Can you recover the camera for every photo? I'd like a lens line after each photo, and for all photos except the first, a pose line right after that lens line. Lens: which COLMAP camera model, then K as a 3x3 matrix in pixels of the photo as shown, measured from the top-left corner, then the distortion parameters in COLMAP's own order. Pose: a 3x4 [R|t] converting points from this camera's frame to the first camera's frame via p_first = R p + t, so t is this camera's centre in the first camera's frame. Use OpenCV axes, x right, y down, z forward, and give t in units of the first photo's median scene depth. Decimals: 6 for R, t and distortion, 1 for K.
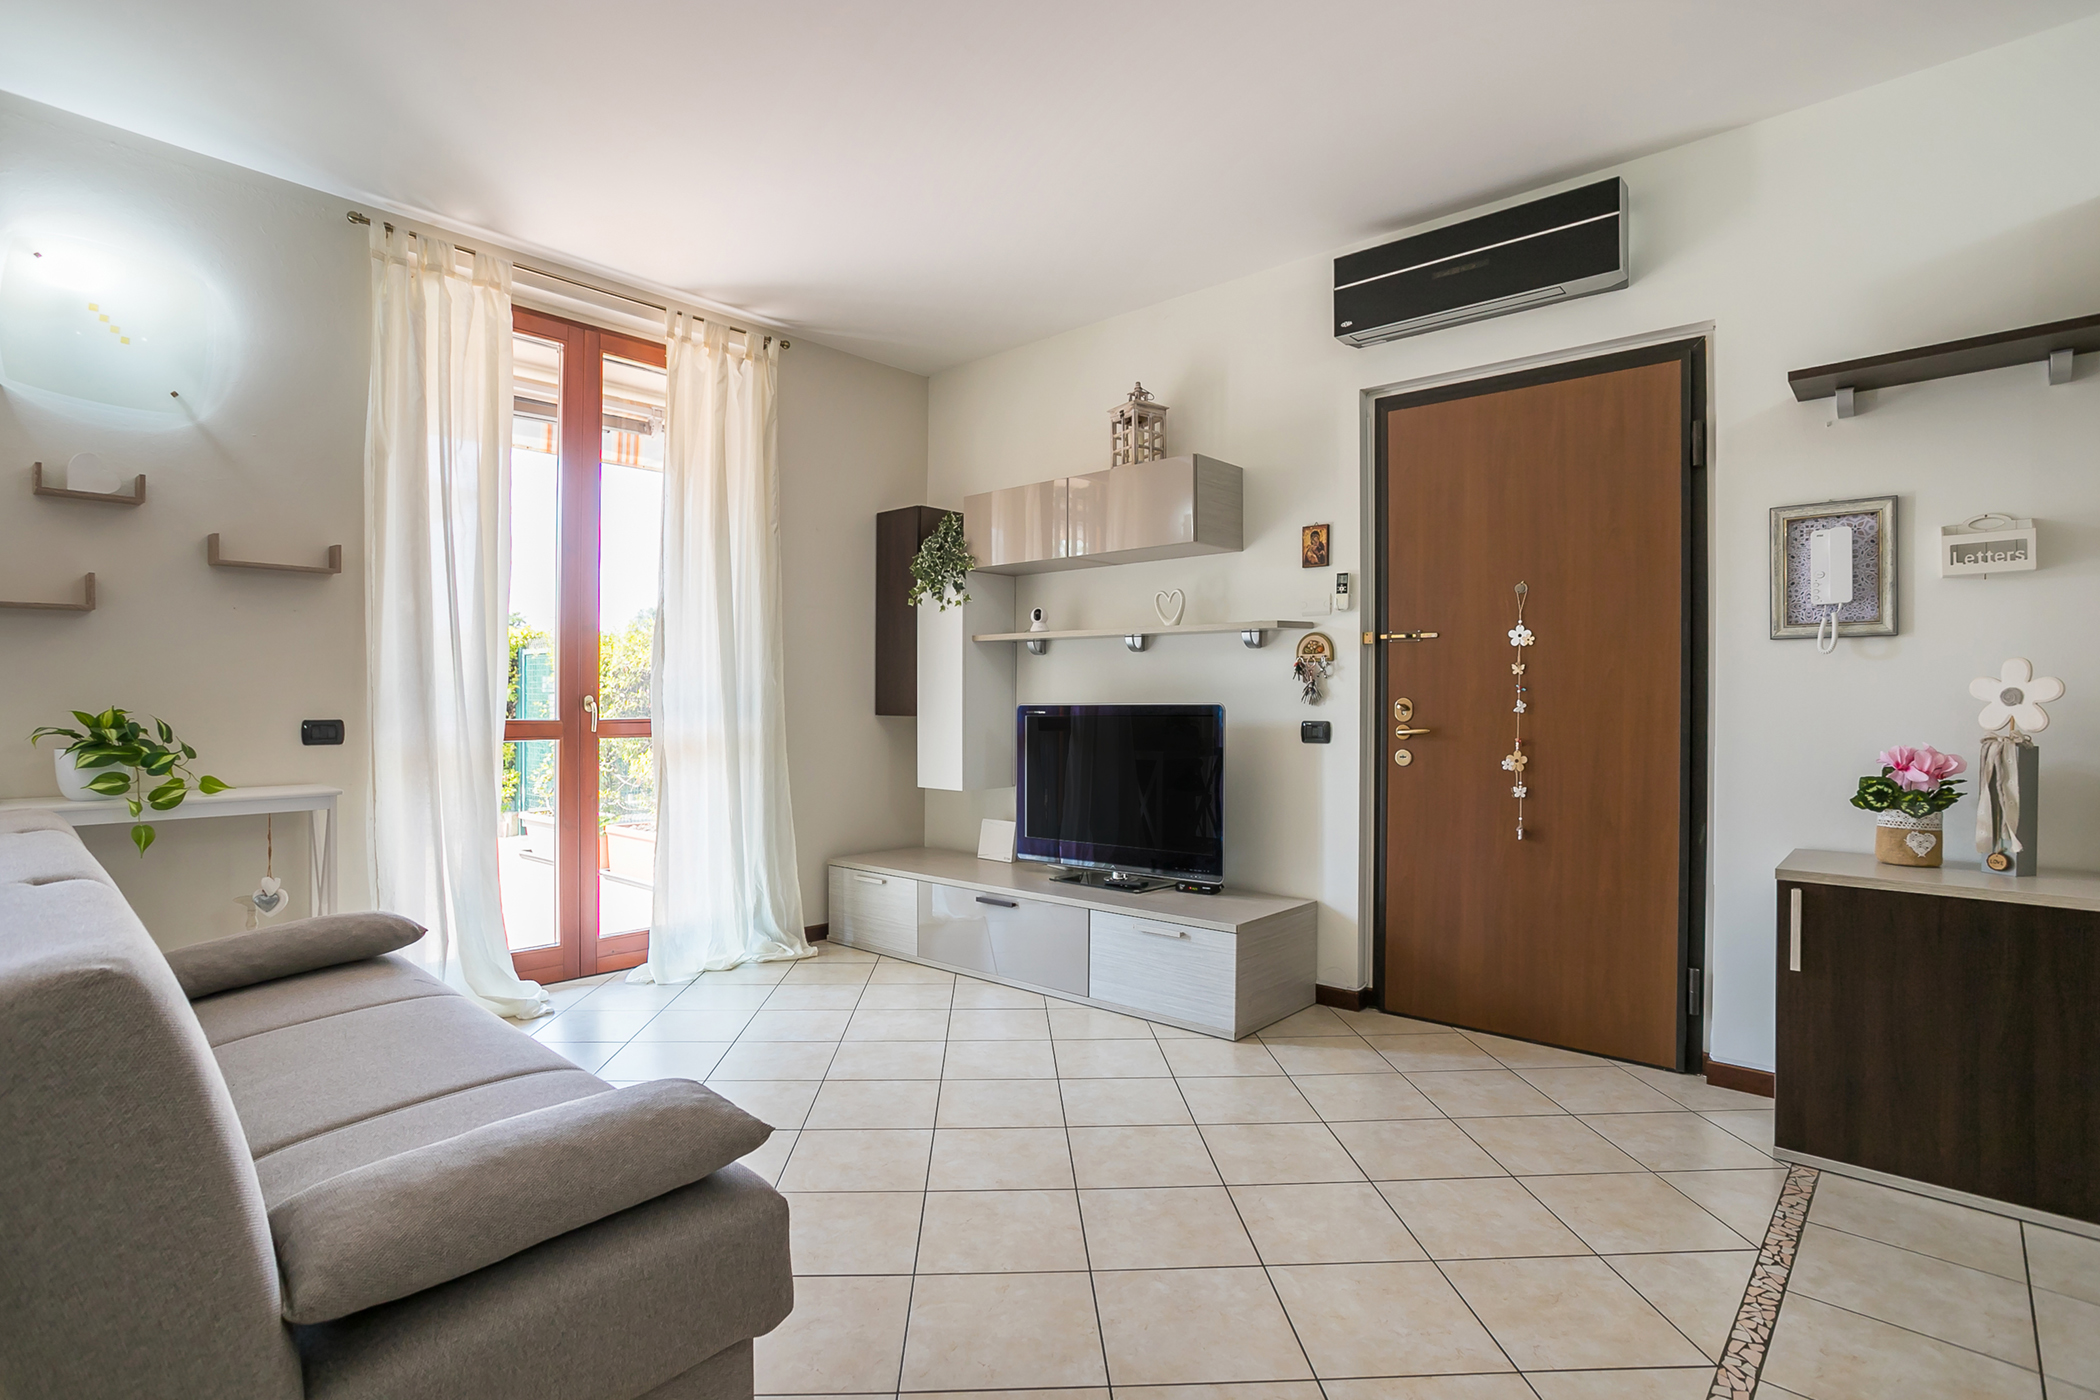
lens RADIAL K [[1041.3, 0, 1064.9], [0, 1041.3, 704.3], [0, 0, 1]] dist [-0.002986, -0.000510]
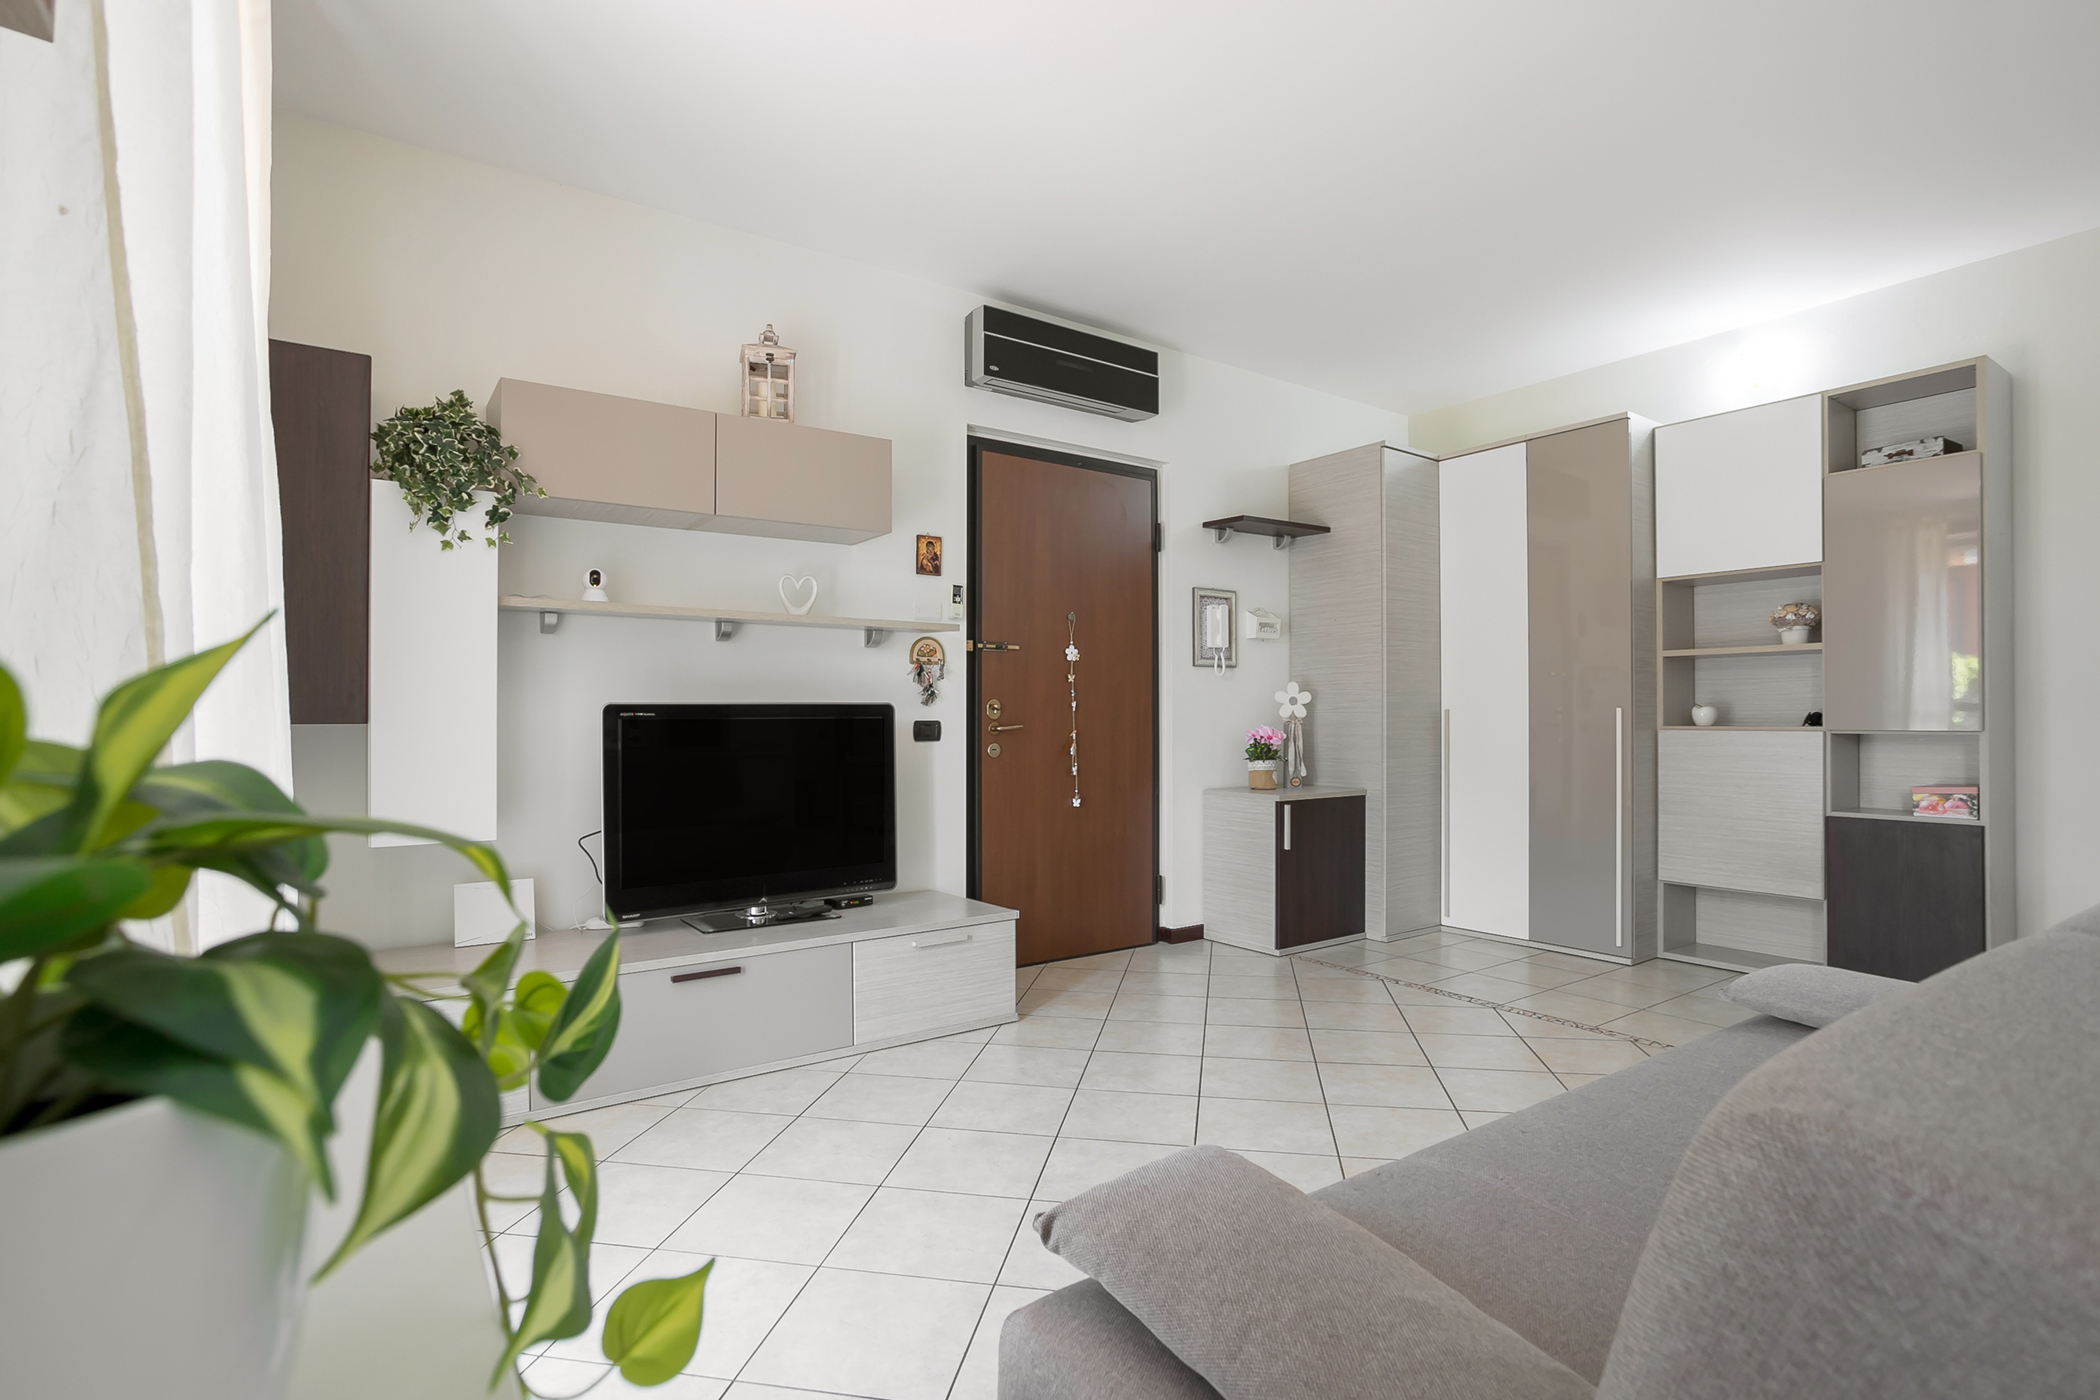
lens RADIAL K [[1041.3, 0, 1064.9], [0, 1041.3, 704.3], [0, 0, 1]] dist [-0.002986, -0.000510]
pose [[0.228682, 0.002878, 0.973497, -0.788002], [0.001246, 0.999994, -0.003249, 0.003590], [-0.973500, 0.001956, 0.228677, 0.646451]]
